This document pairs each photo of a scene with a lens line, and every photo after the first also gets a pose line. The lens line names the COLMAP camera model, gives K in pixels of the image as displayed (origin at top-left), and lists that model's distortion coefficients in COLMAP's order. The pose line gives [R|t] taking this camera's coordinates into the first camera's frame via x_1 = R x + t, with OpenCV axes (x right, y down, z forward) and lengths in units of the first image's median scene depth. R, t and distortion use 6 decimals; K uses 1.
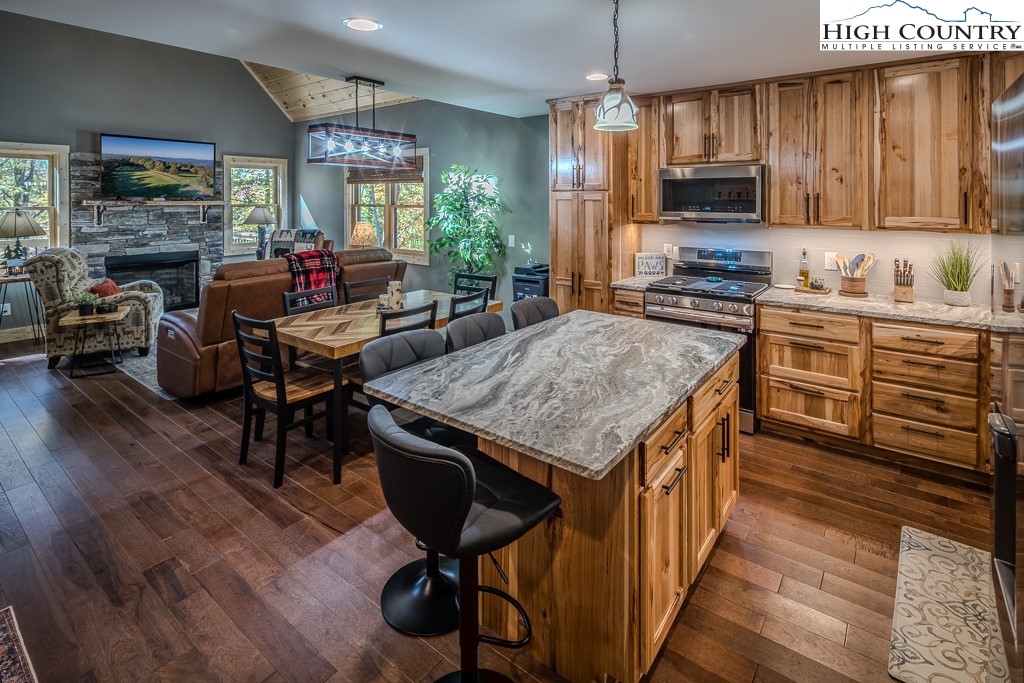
lens RADIAL K [[522.8, 0, 517.7], [0, 522.8, 199.2], [0, 0, 1]] dist [-0.004319, -0.000267]
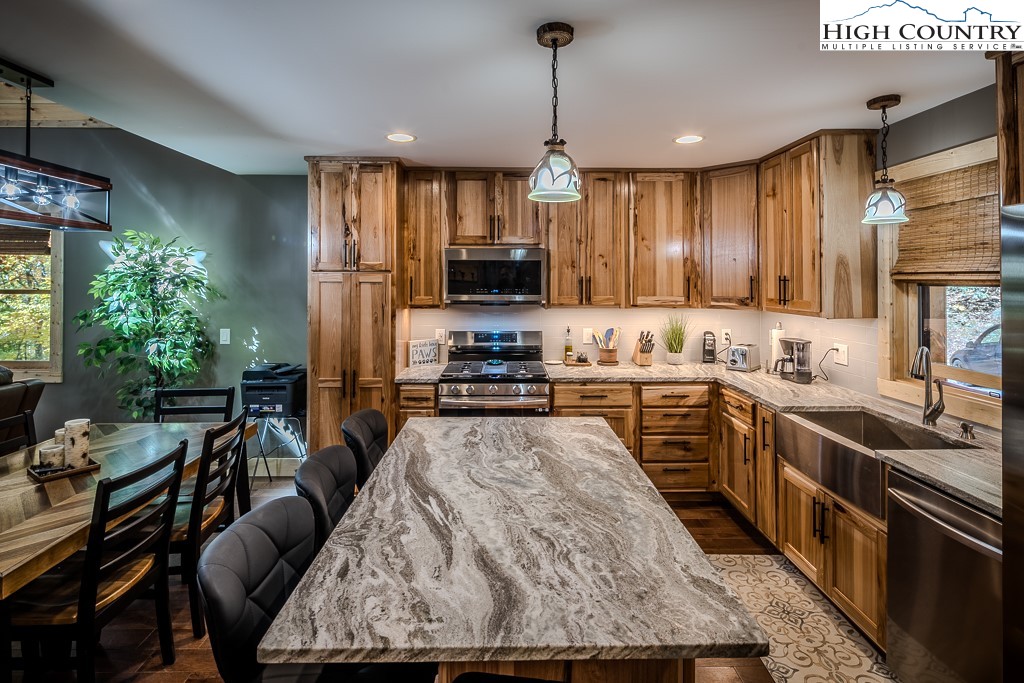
lens RADIAL K [[509.3, 0, 528.5], [0, 509.3, 271.8], [0, 0, 1]] dist [-0.001275, -0.000245]
pose [[0.771079, 0.012321, 0.636620, -0.203376], [-0.001693, 0.999849, -0.017300, -0.001762], [-0.636737, 0.012262, 0.770984, 0.221102]]
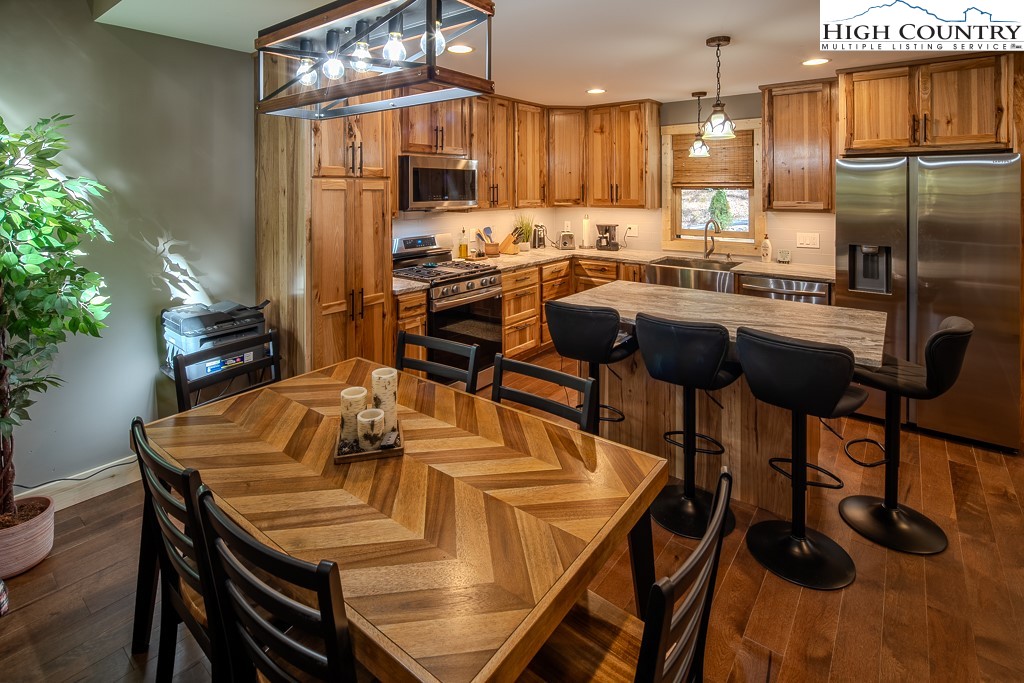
lens RADIAL K [[488.0, 0, 526.8], [0, 488.0, 186.4], [0, 0, 1]] dist [-0.000215, -0.000659]
pose [[-0.000714, 0.003774, 0.999993, -0.635398], [0.003300, 0.999987, -0.003771, -0.000098], [-0.999994, 0.003298, -0.000727, 0.847269]]
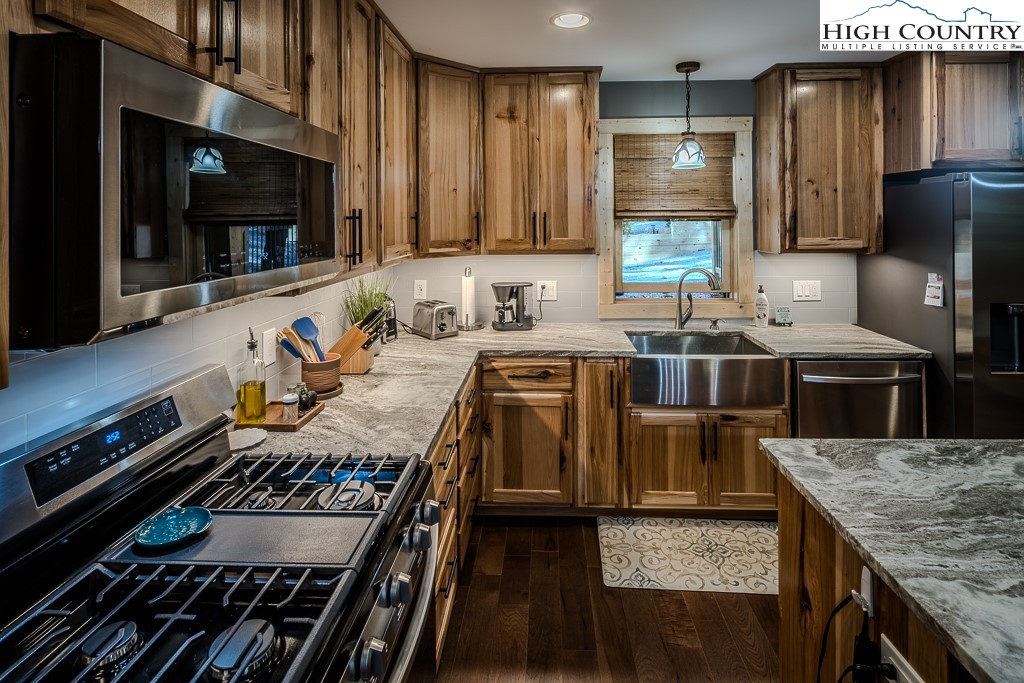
lens RADIAL K [[495.7, 0, 532.3], [0, 495.7, 214.6], [0, 0, 1]] dist [-0.000416, -0.001689]
pose [[-0.569037, 0.011717, 0.822228, 0.071337], [0.007352, 0.999931, -0.009160, -0.000113], [-0.822279, 0.000833, -0.569084, 1.043775]]
